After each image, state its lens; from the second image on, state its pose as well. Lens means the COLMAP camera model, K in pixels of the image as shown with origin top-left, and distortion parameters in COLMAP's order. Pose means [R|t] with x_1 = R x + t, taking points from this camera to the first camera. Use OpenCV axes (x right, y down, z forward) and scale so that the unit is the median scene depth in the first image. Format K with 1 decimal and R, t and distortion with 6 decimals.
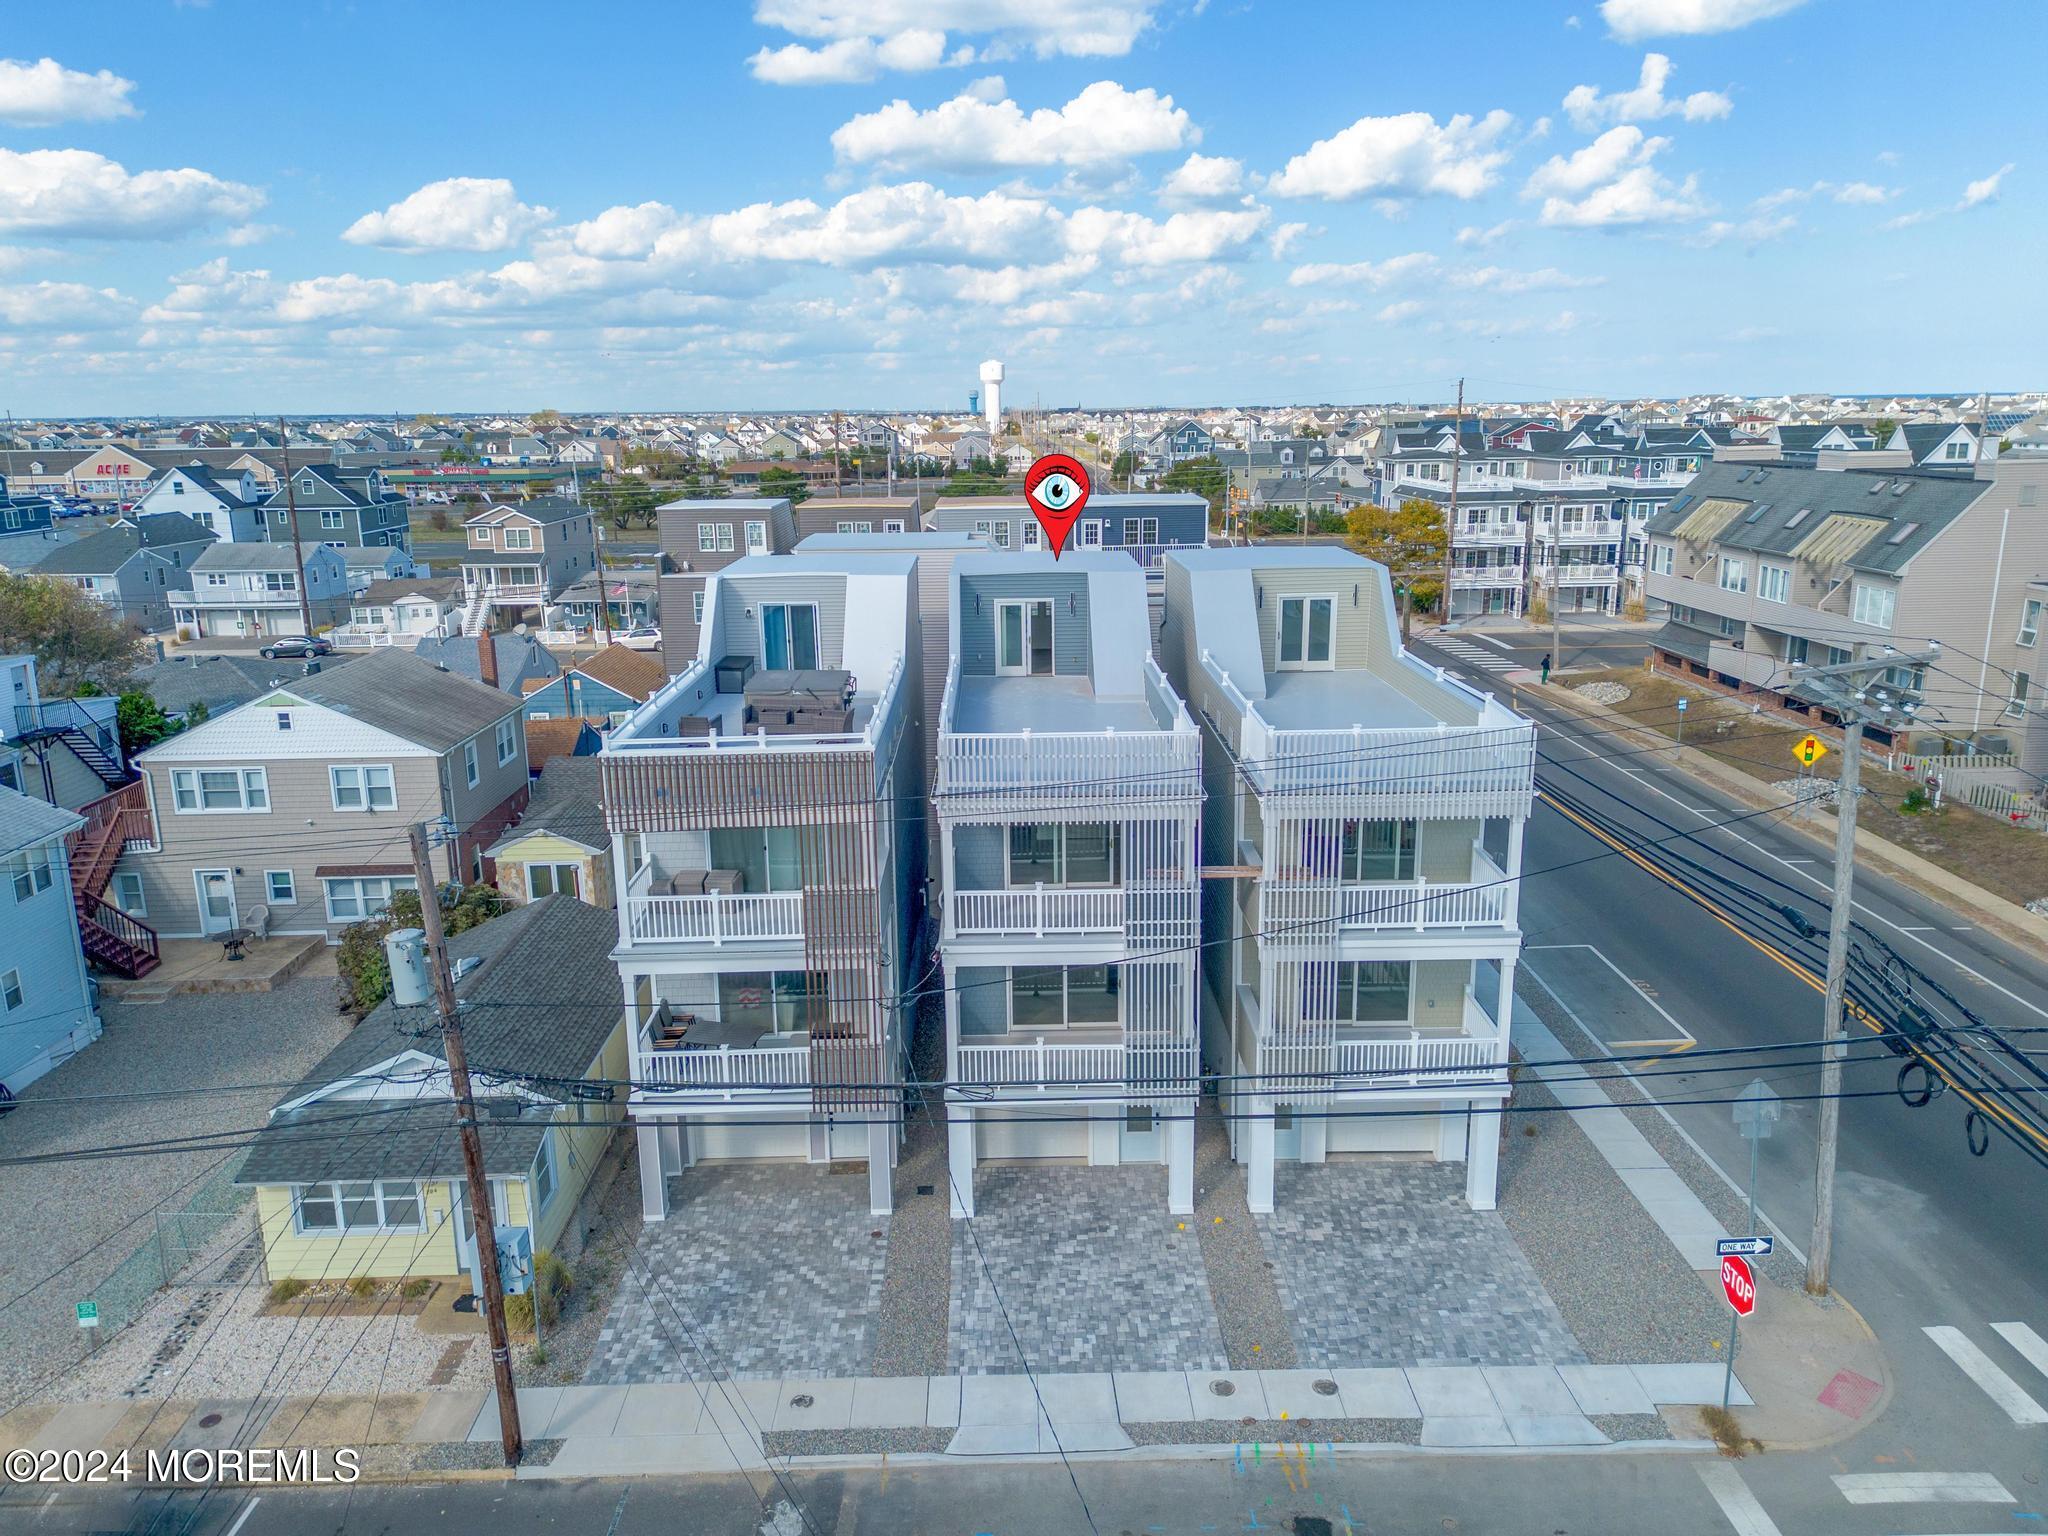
lens RADIAL K [[1448.7, 0, 1024.9], [0, 1448.7, 763.9], [0, 0, 1]] dist [0.074732, -0.079055]
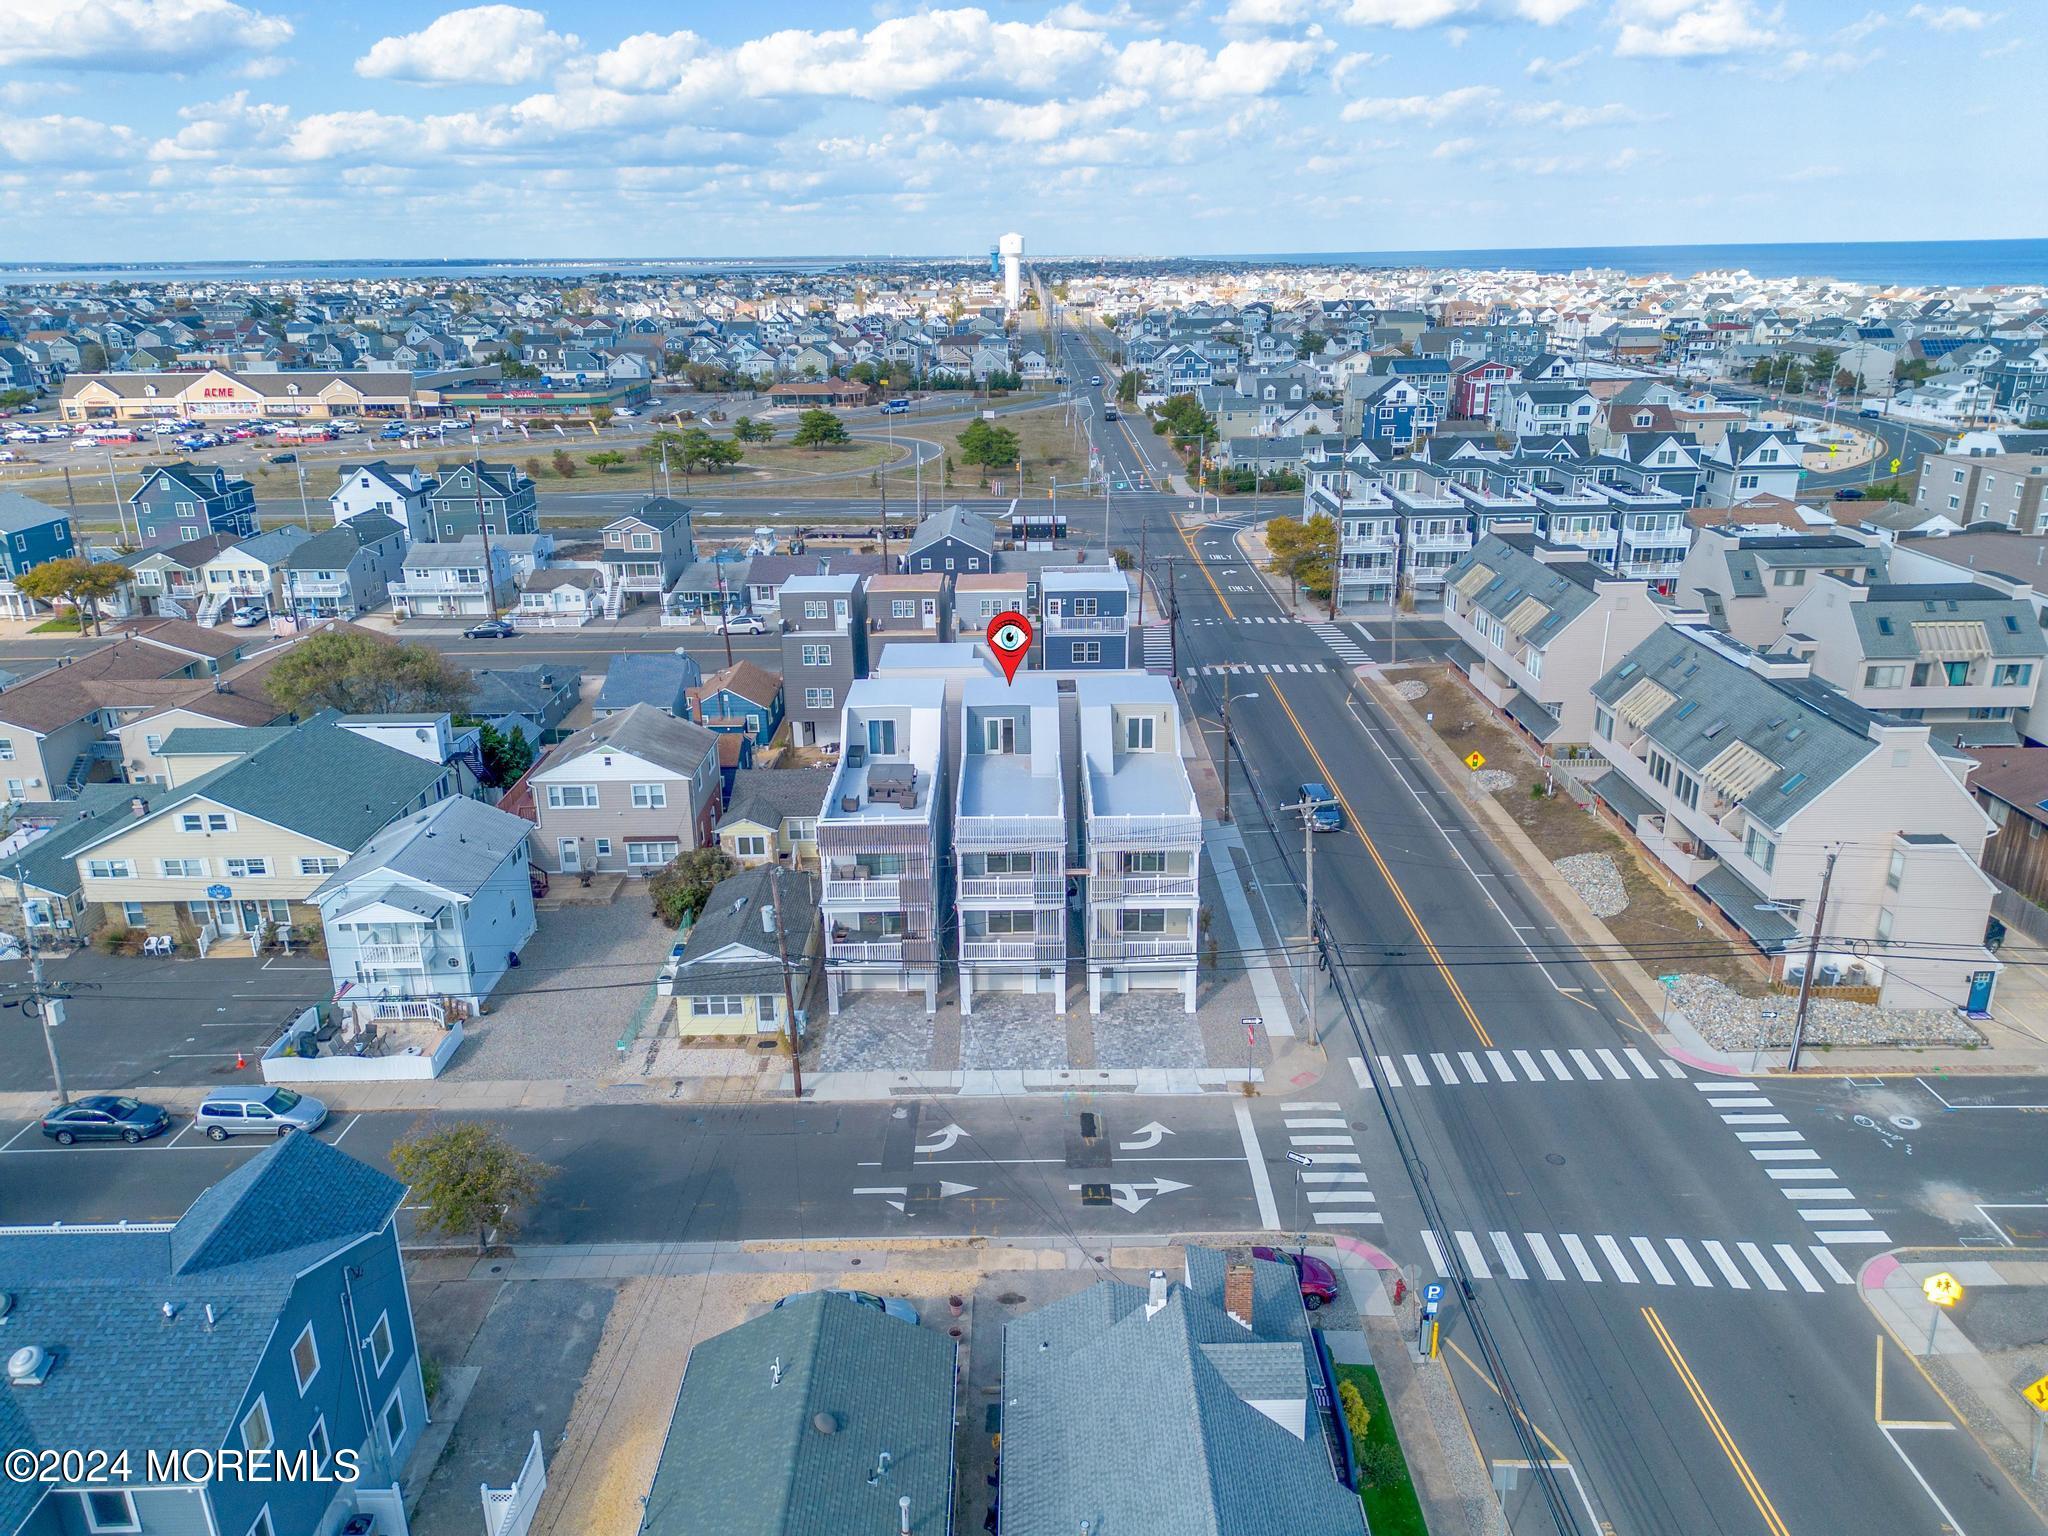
lens RADIAL K [[1448.7, 0, 1022.9], [0, 1448.7, 764.8], [0, 0, 1]] dist [0.074732, -0.079055]
pose [[0.999864, 0.005841, -0.015446, 0.063150], [-0.004312, 0.995255, 0.097203, -0.241479], [0.015940, -0.097123, 0.995145, -0.981128]]
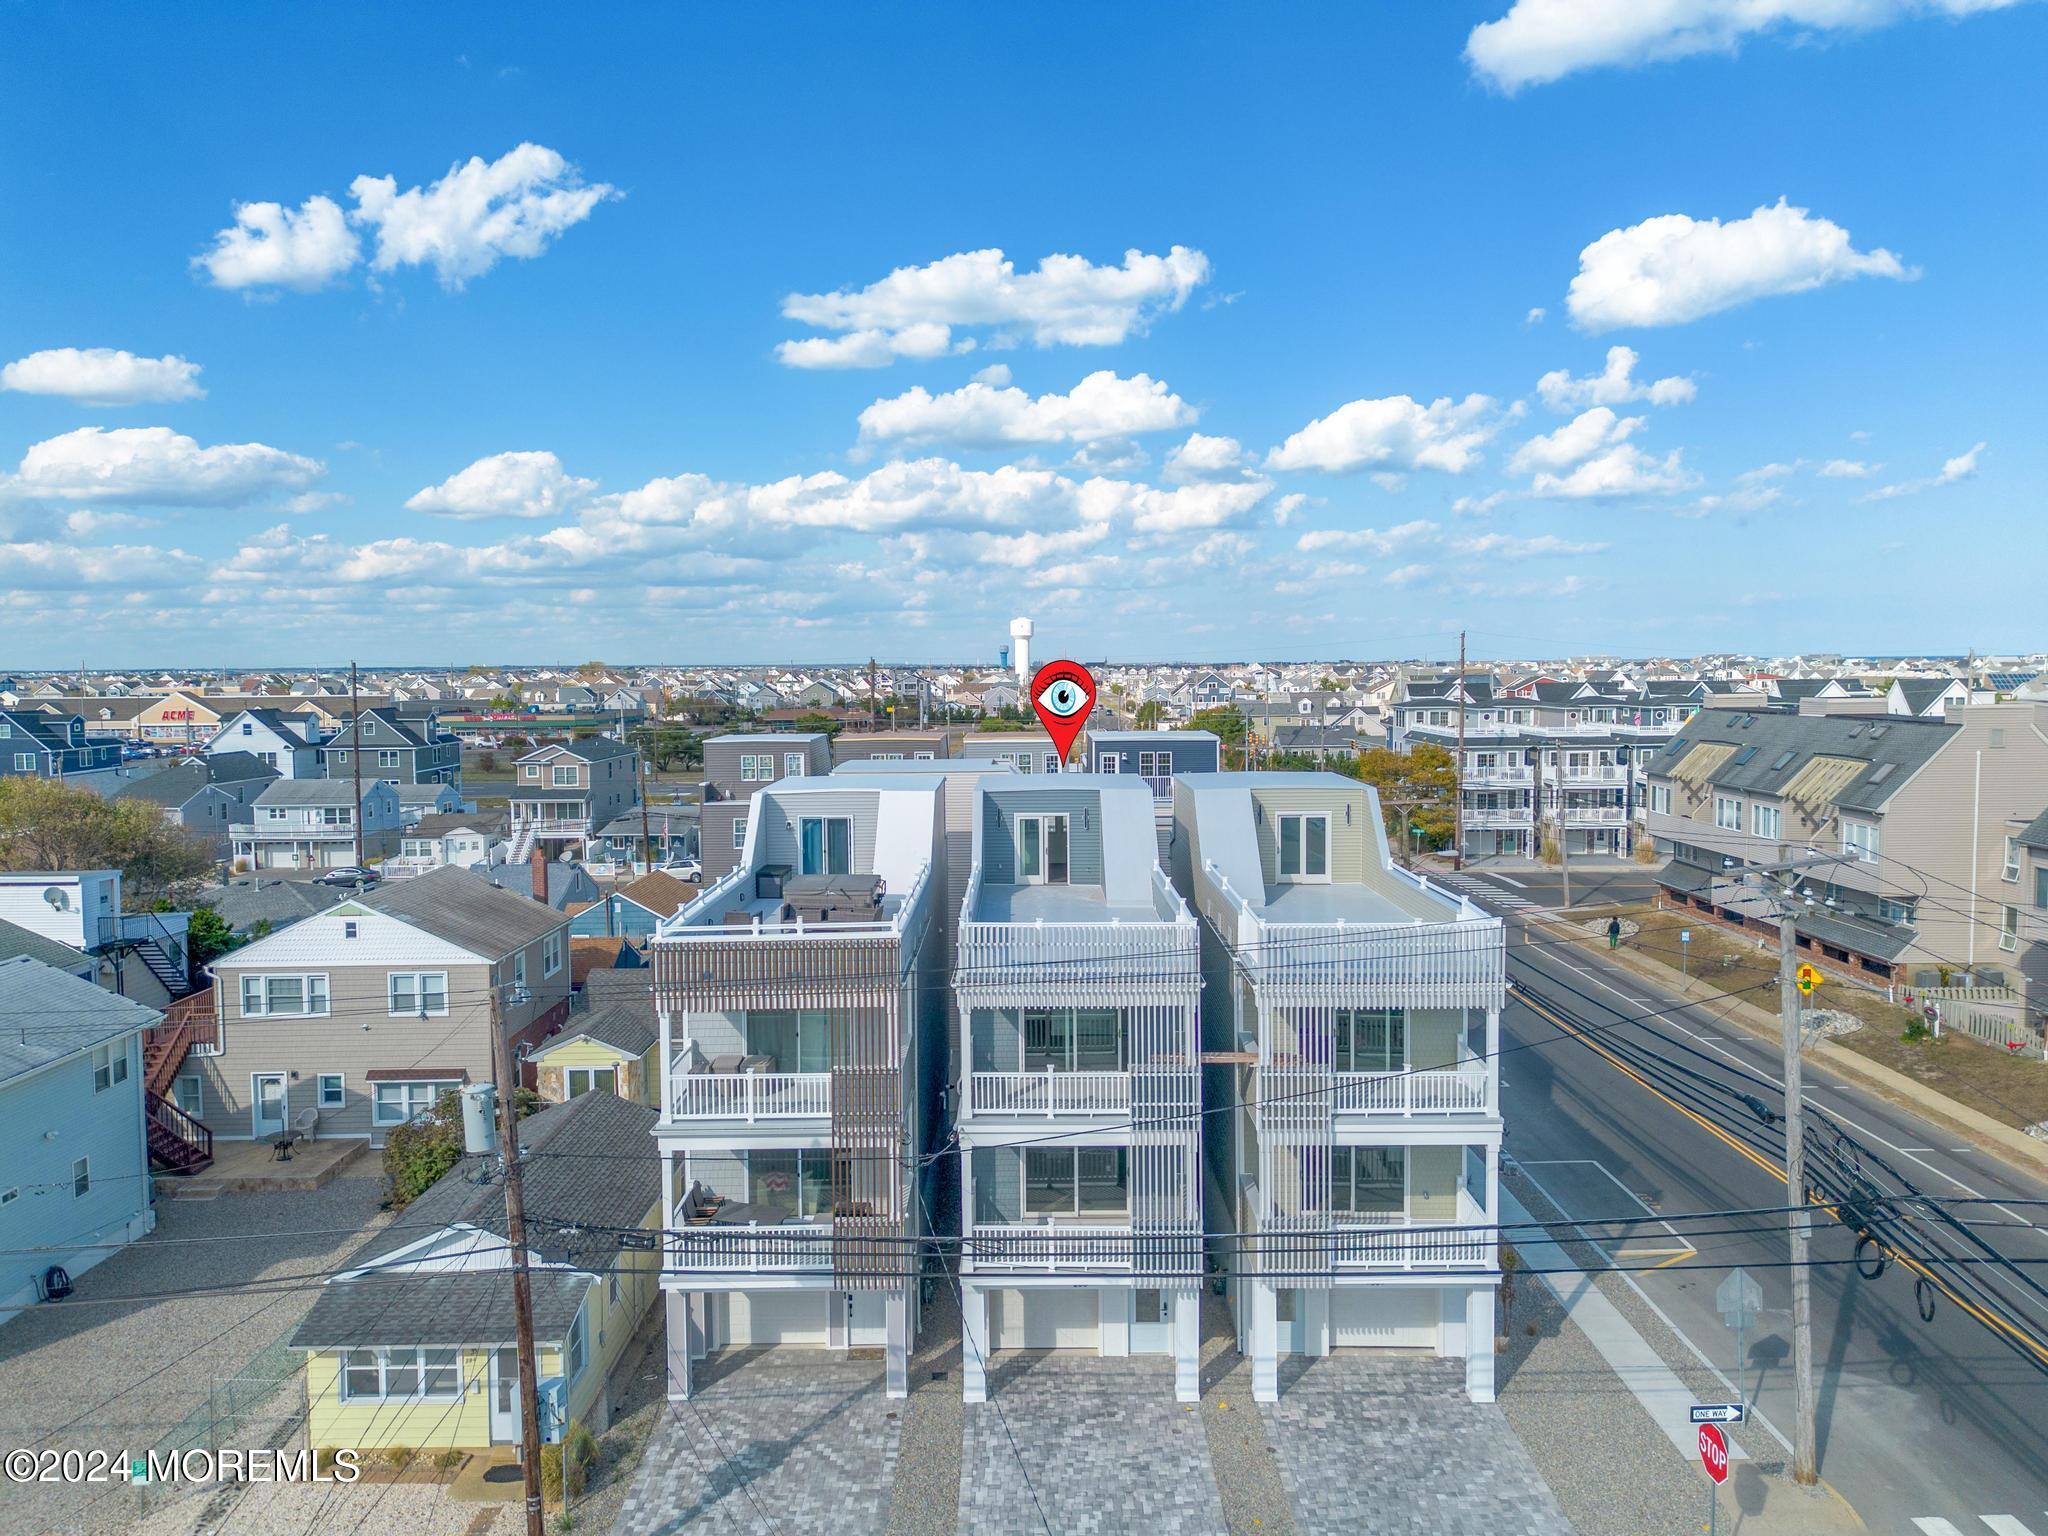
lens RADIAL K [[1448.7, 0, 1024.3], [0, 1448.7, 756.5], [0, 0, 1]] dist [0.074732, -0.079055]
pose [[0.999786, 0.006321, -0.019707, 0.007461], [-0.009654, 0.984709, -0.173941, 0.032236], [0.018306, 0.174094, 0.984559, -0.075942]]
